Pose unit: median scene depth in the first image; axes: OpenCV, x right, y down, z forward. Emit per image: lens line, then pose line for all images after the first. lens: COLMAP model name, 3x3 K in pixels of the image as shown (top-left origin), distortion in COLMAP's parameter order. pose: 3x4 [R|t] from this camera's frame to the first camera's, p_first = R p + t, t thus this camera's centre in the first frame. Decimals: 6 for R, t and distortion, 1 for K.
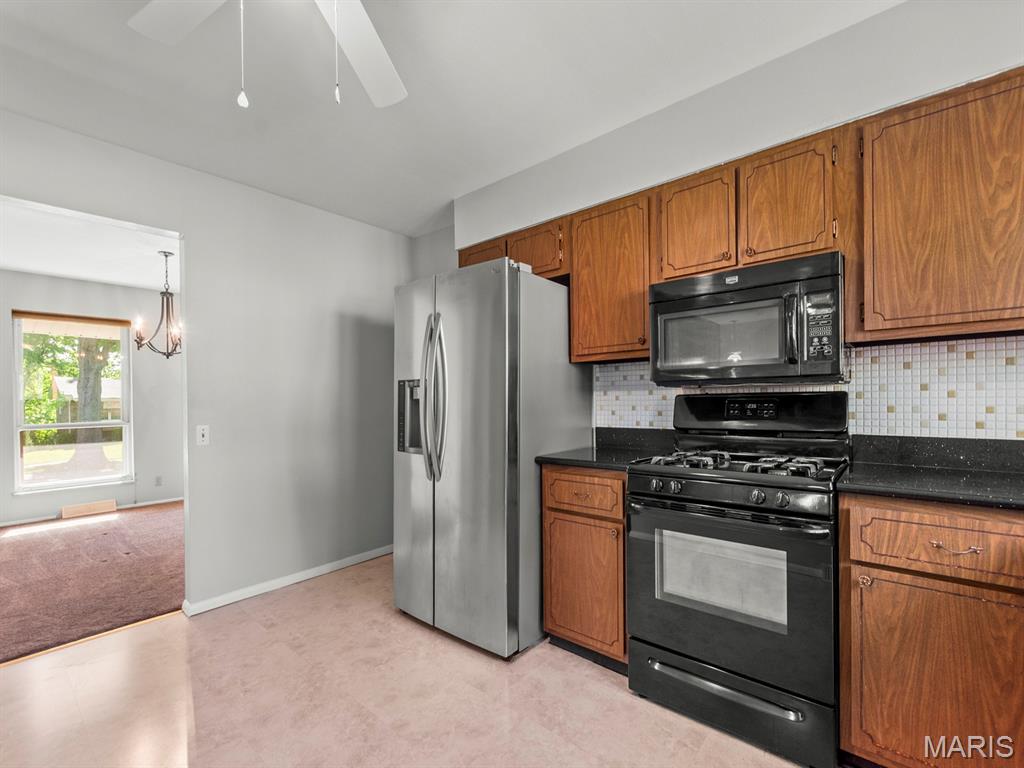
lens RADIAL K [[452.1, 0, 512.4], [0, 452.1, 393.0], [0, 0, 1]] dist [0.005017, -0.001408]
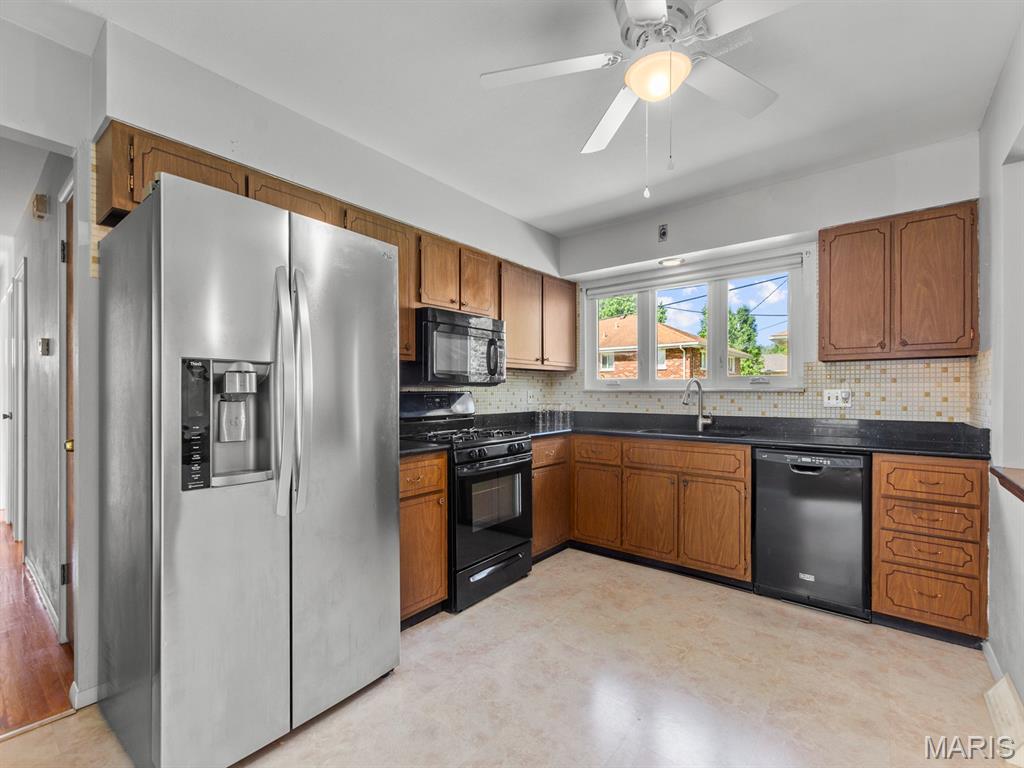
lens RADIAL K [[452.1, 0, 516.9], [0, 452.1, 391.7], [0, 0, 1]] dist [0.005017, -0.001408]
pose [[-0.028130, 0.018693, 0.999429, -1.028988], [0.001836, 0.999824, -0.018649, 0.029933], [-0.999603, 0.001311, -0.028160, 0.813725]]
